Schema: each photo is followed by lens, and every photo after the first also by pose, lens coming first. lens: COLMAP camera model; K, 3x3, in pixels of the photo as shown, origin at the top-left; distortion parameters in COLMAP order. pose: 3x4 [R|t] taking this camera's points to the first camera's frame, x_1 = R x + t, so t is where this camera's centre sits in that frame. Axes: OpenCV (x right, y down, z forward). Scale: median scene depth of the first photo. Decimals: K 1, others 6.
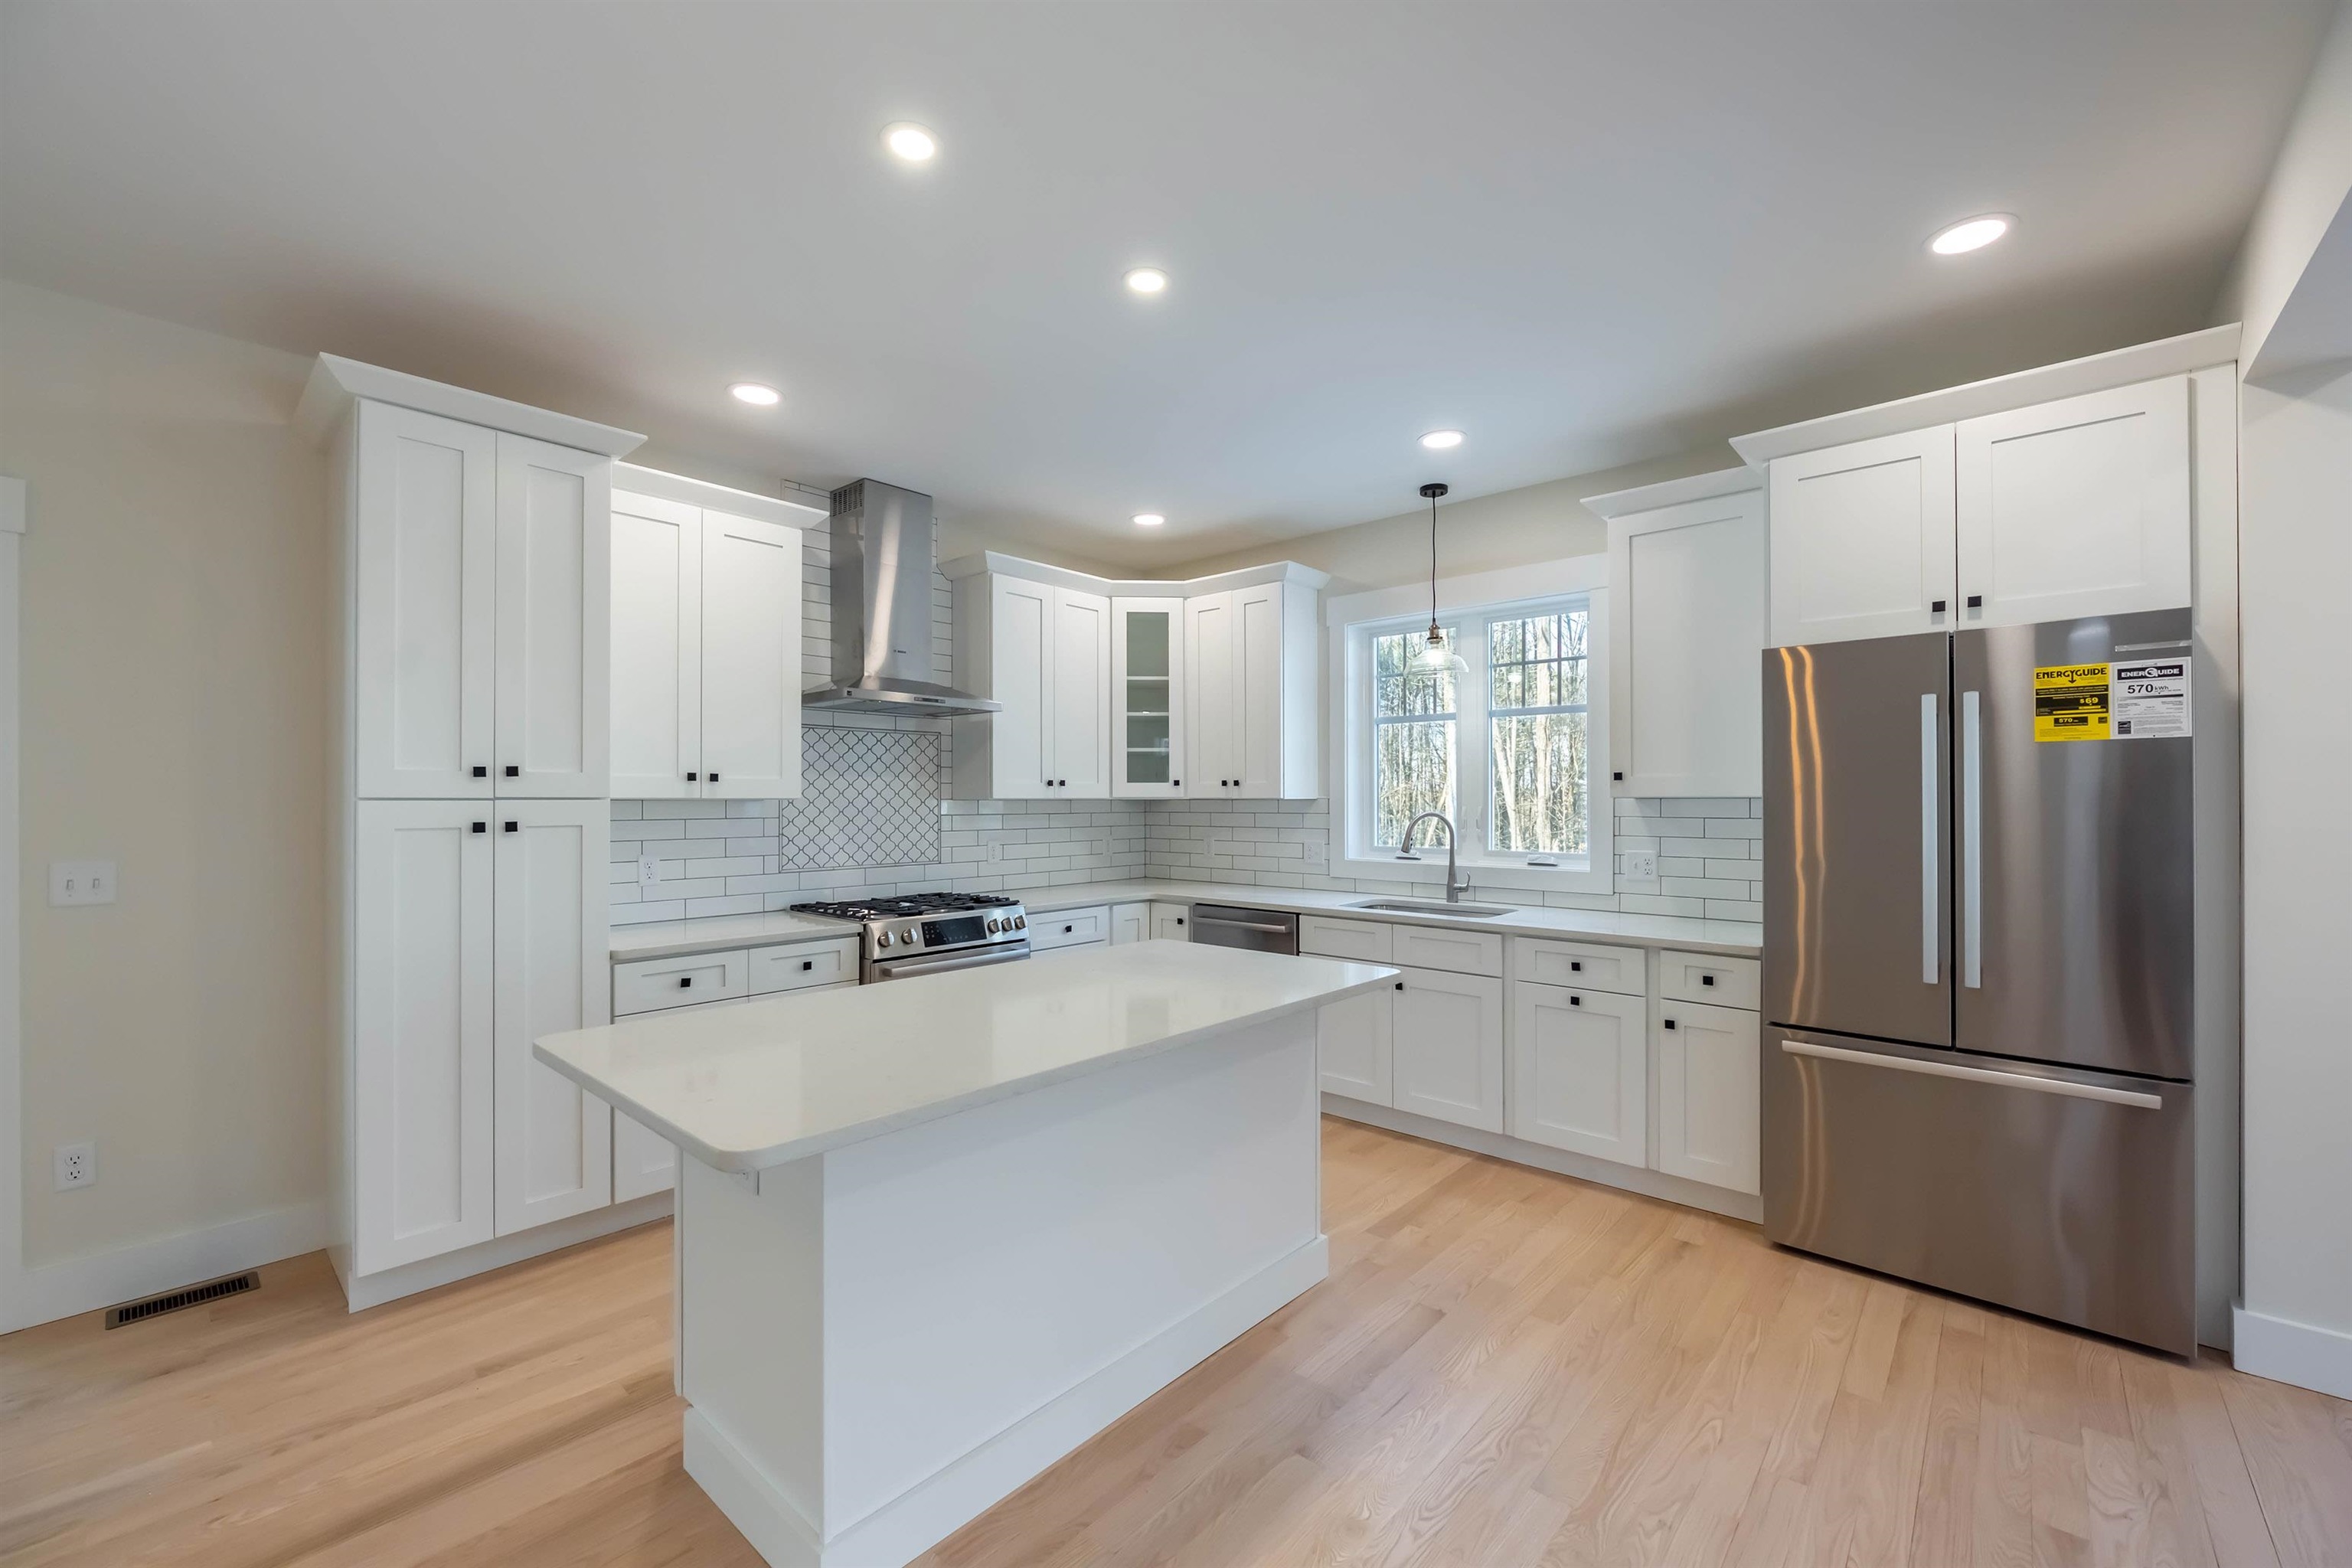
lens RADIAL K [[944.3, 0, 1176.3], [0, 944.3, 794.9], [0, 0, 1]] dist [-0.003145, -0.000557]
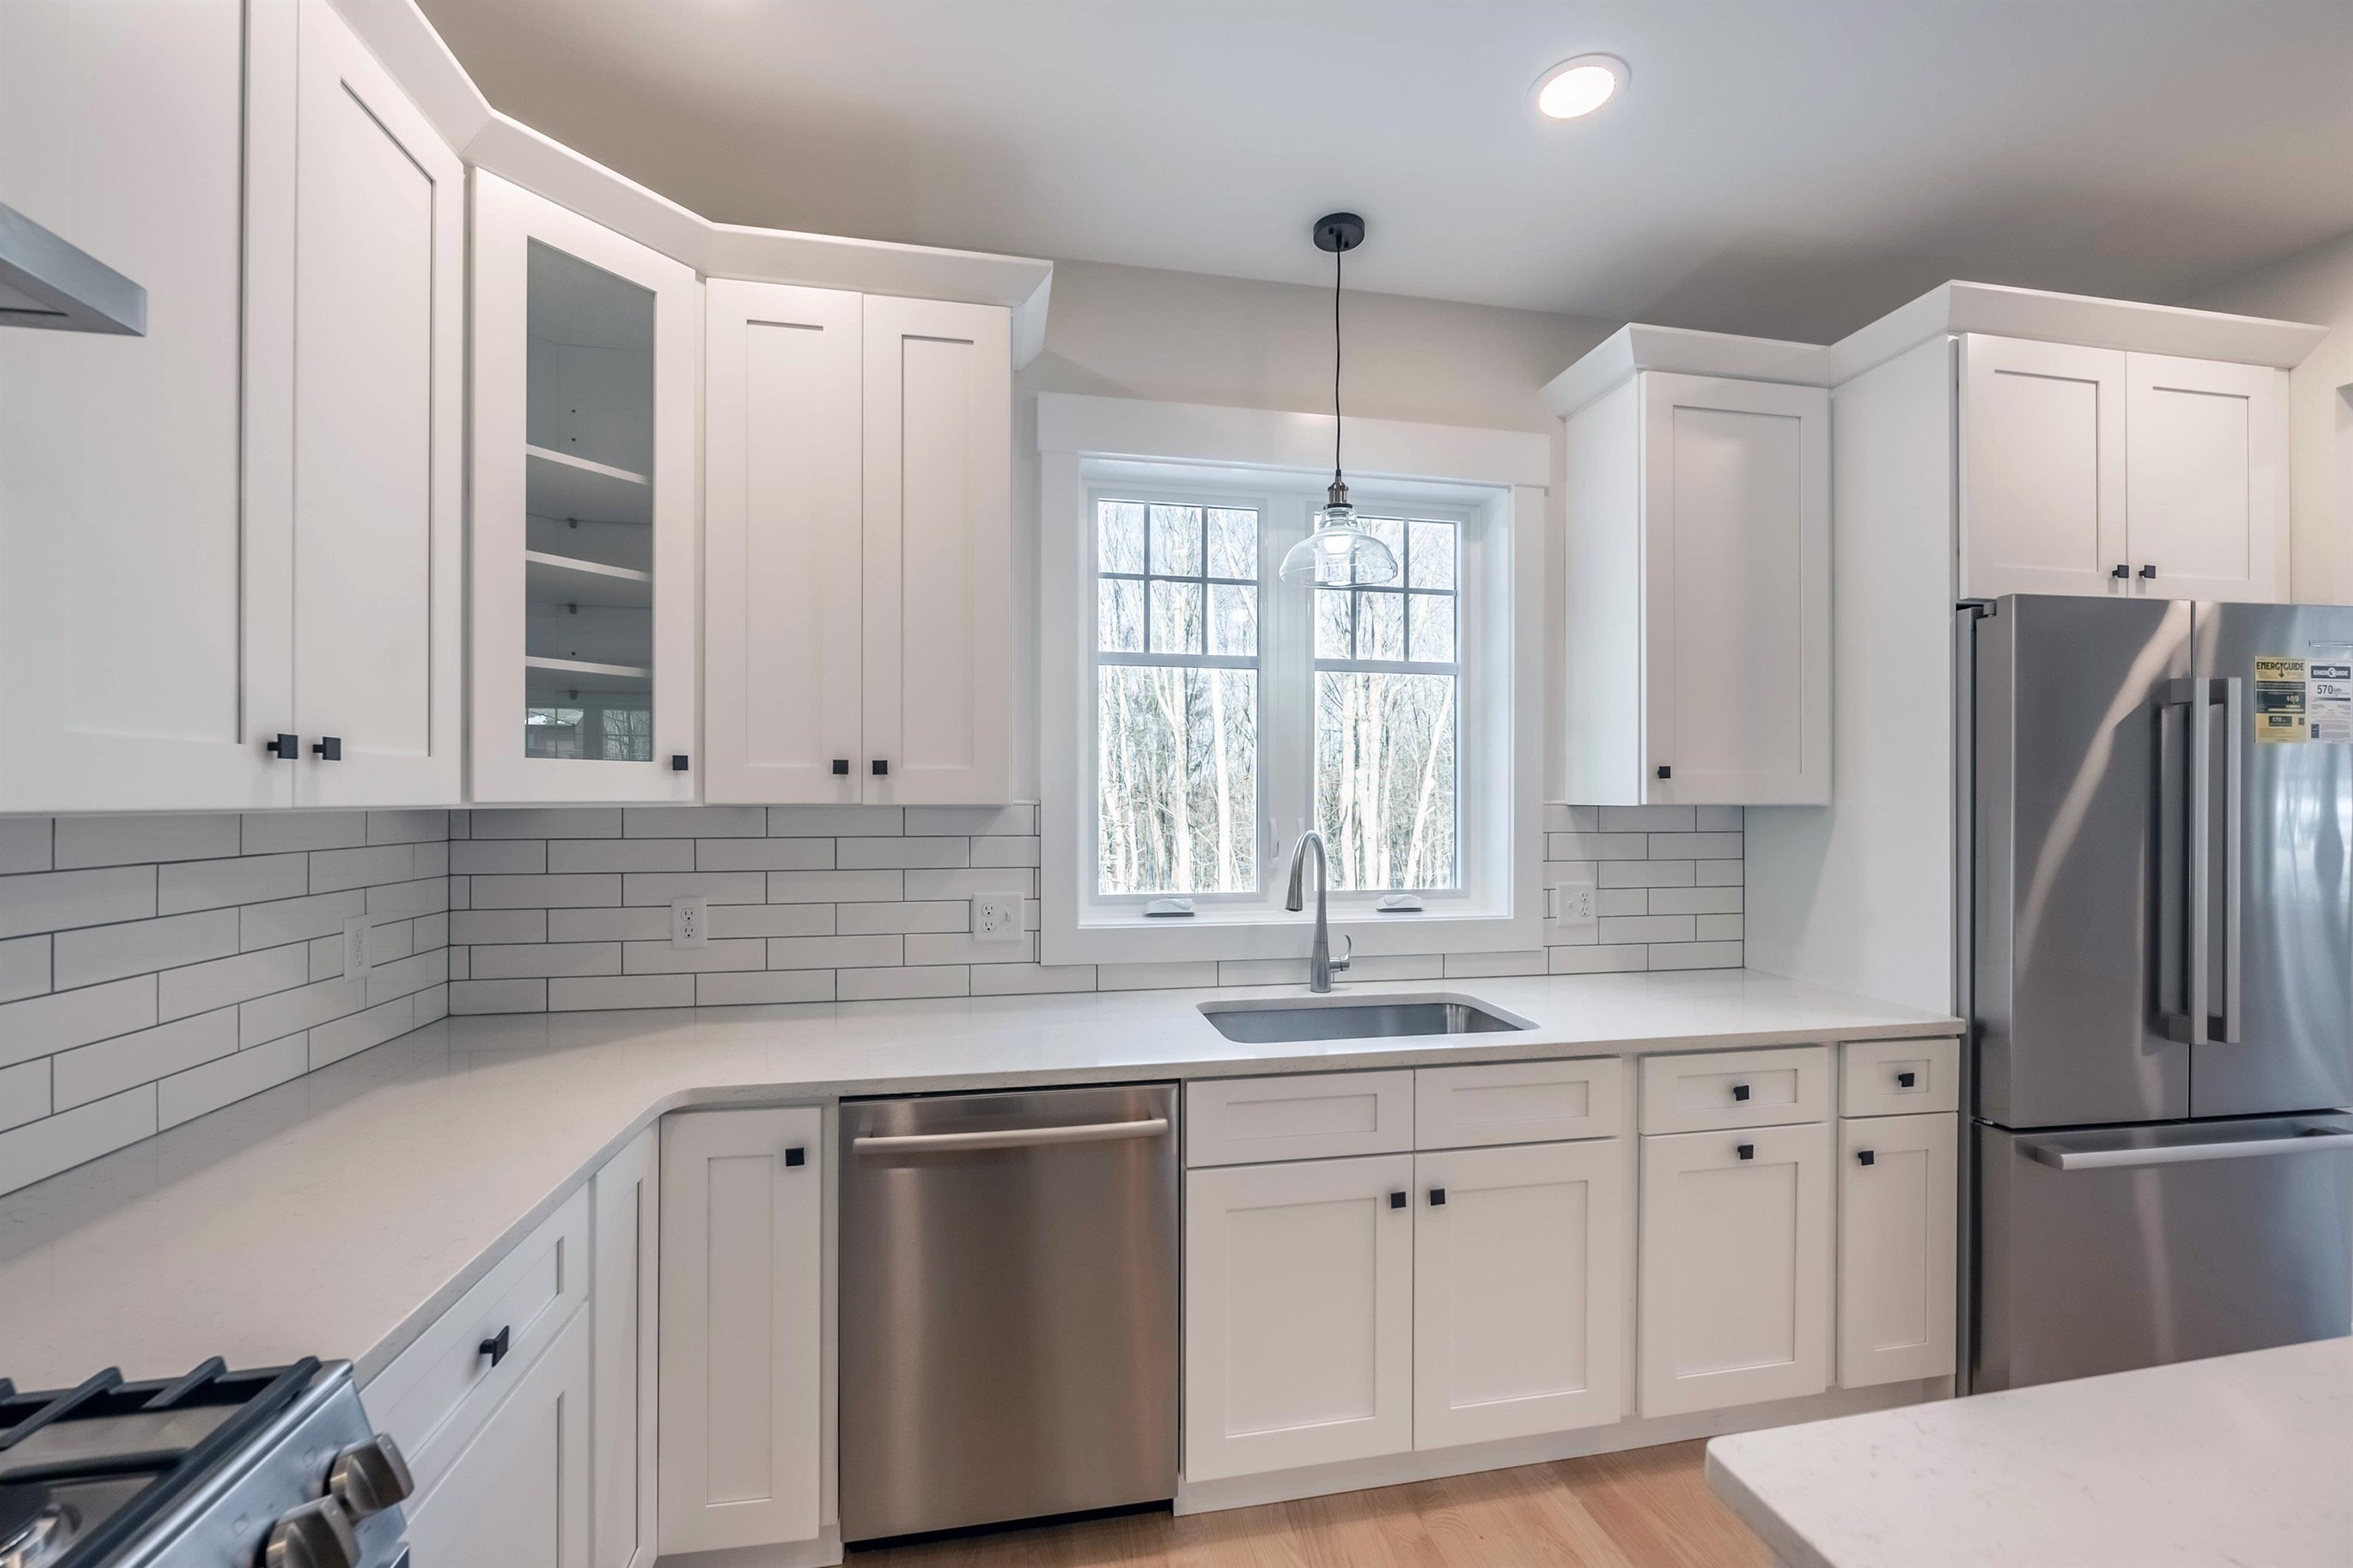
lens RADIAL K [[949.7, 0, 1179.4], [0, 949.7, 797.9], [0, 0, 1]] dist [-0.008104, -0.000293]
pose [[0.605455, 0.002312, 0.795876, -0.205096], [-0.005979, 0.999981, 0.001643, -0.001043], [-0.795857, -0.005754, 0.605457, 0.725624]]
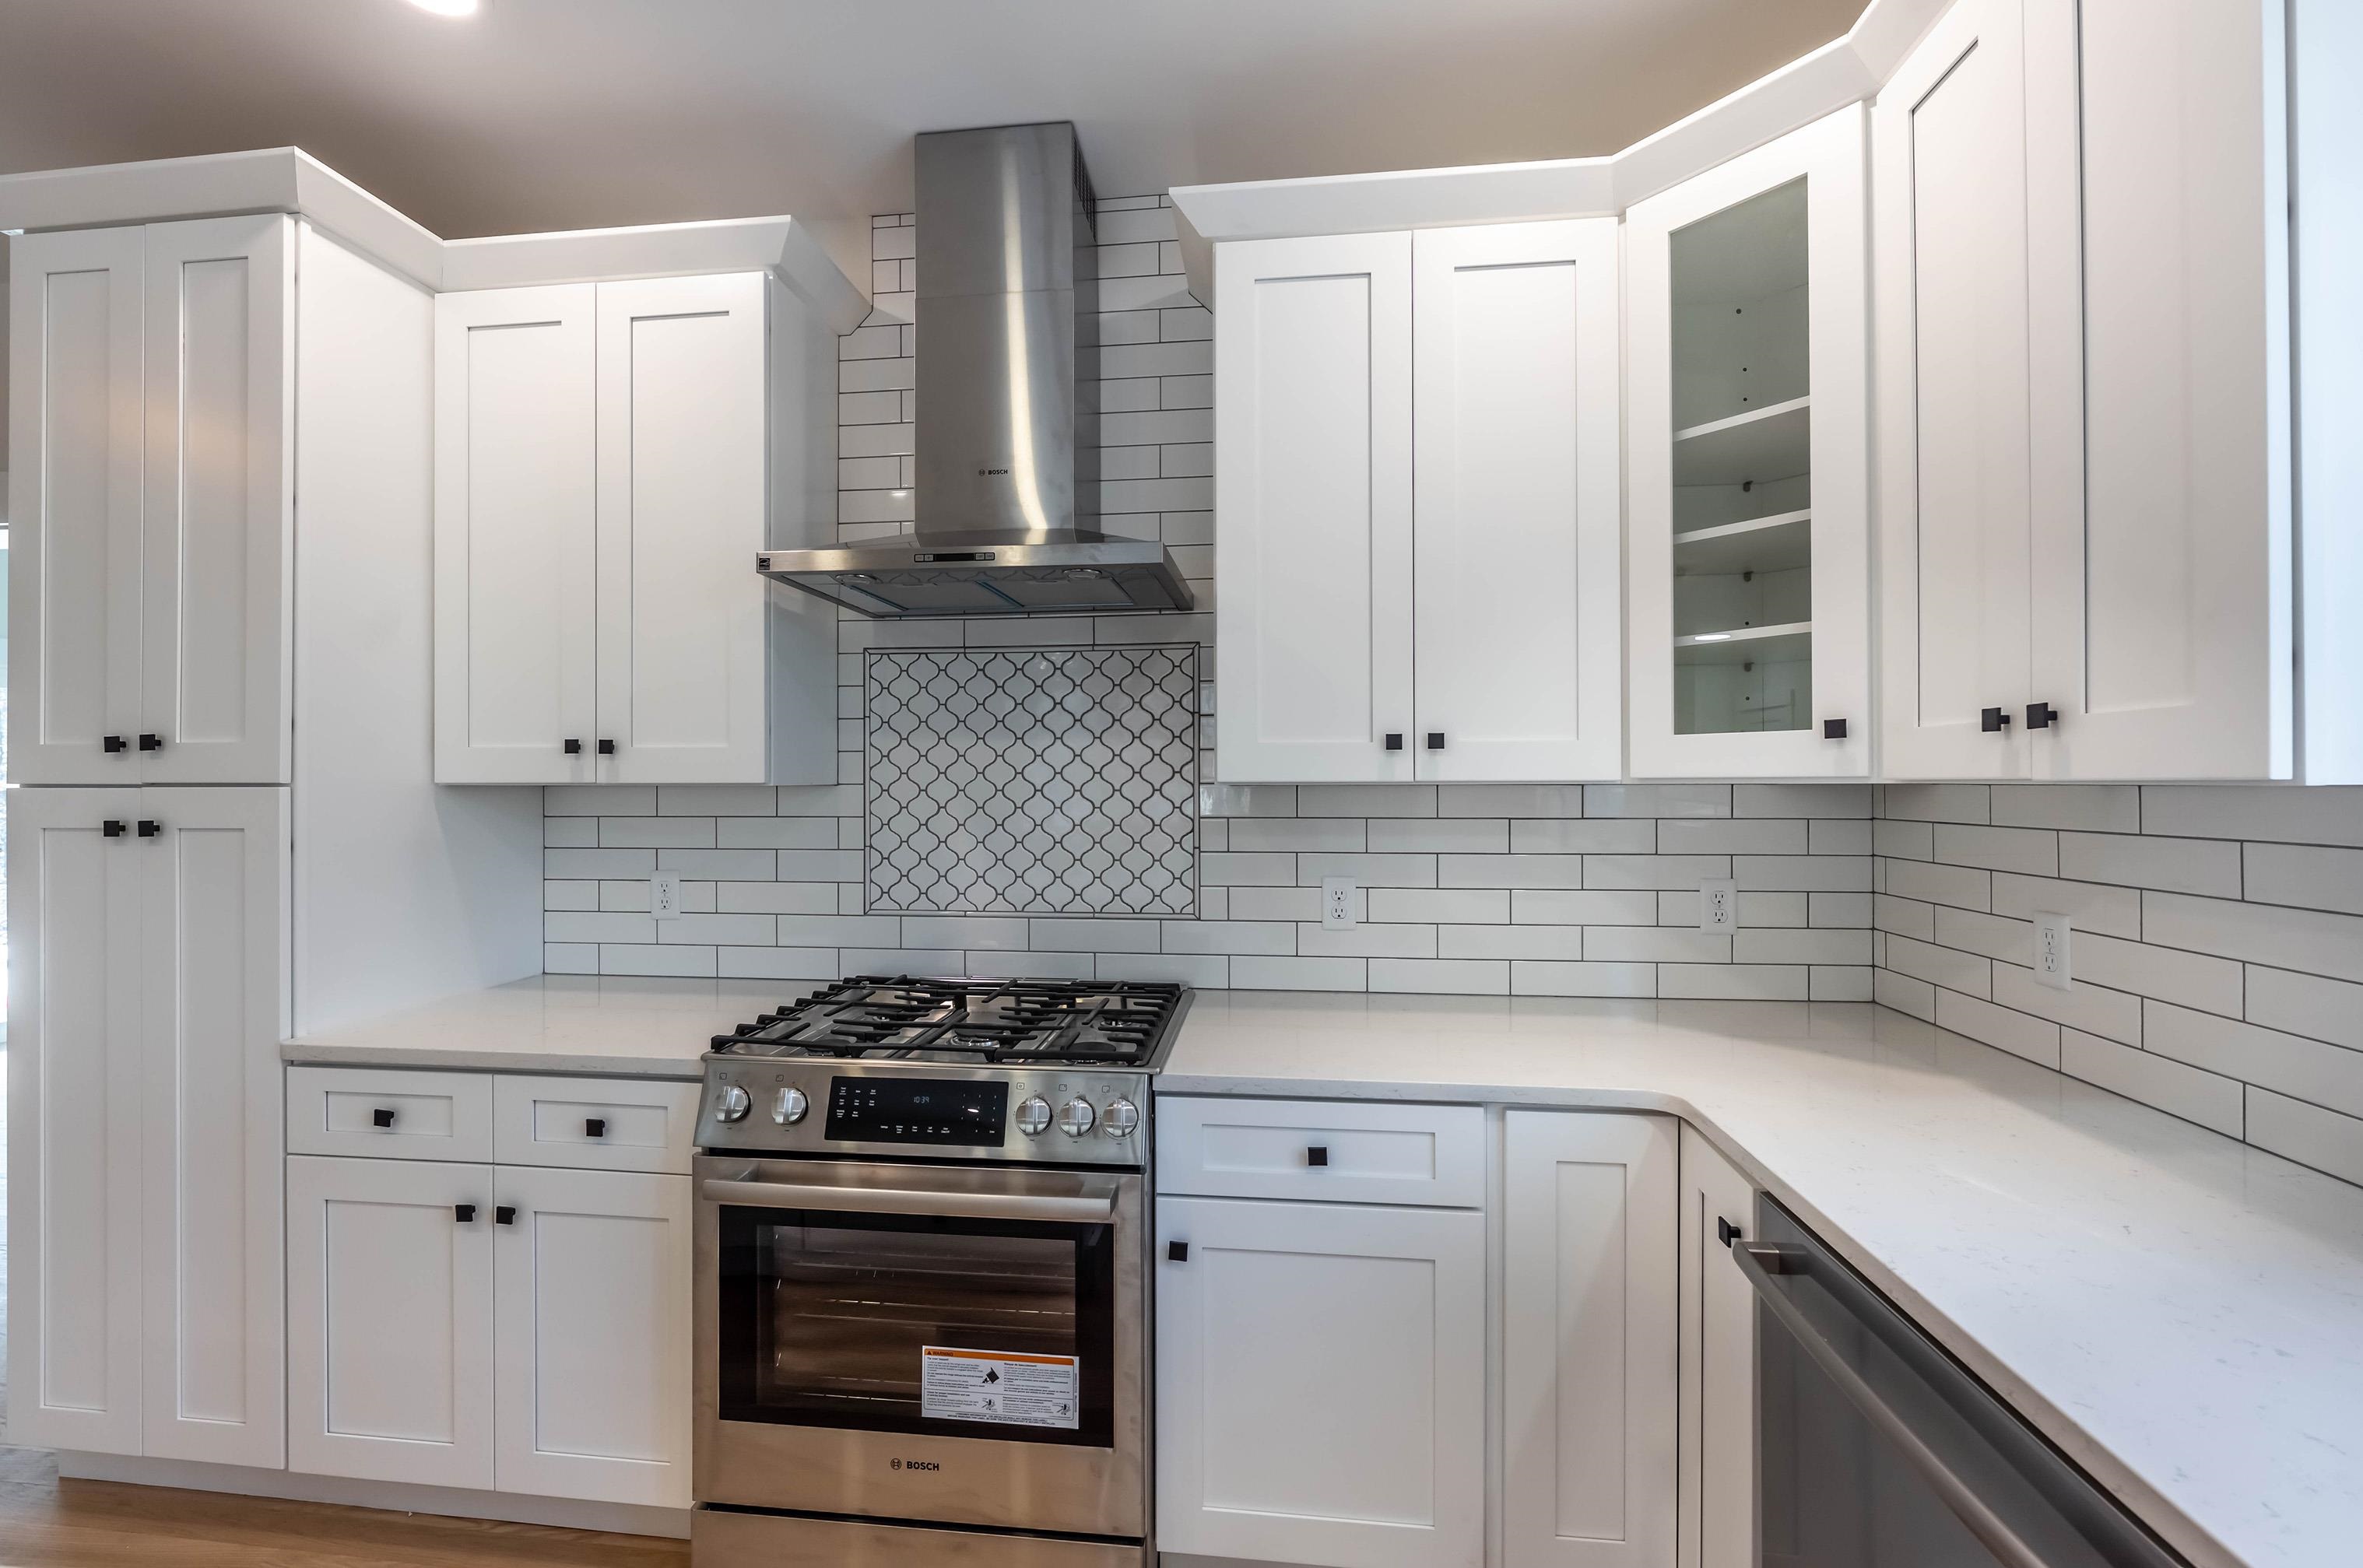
lens RADIAL K [[981.9, 0, 1181.5], [0, 981.9, 784.0], [0, 0, 1]] dist [-0.002910, -0.000333]
pose [[0.577270, 0.001604, -0.816552, 0.156485], [0.005064, 0.999972, 0.005544, 0.002100], [0.816538, -0.007336, 0.577246, 0.761410]]
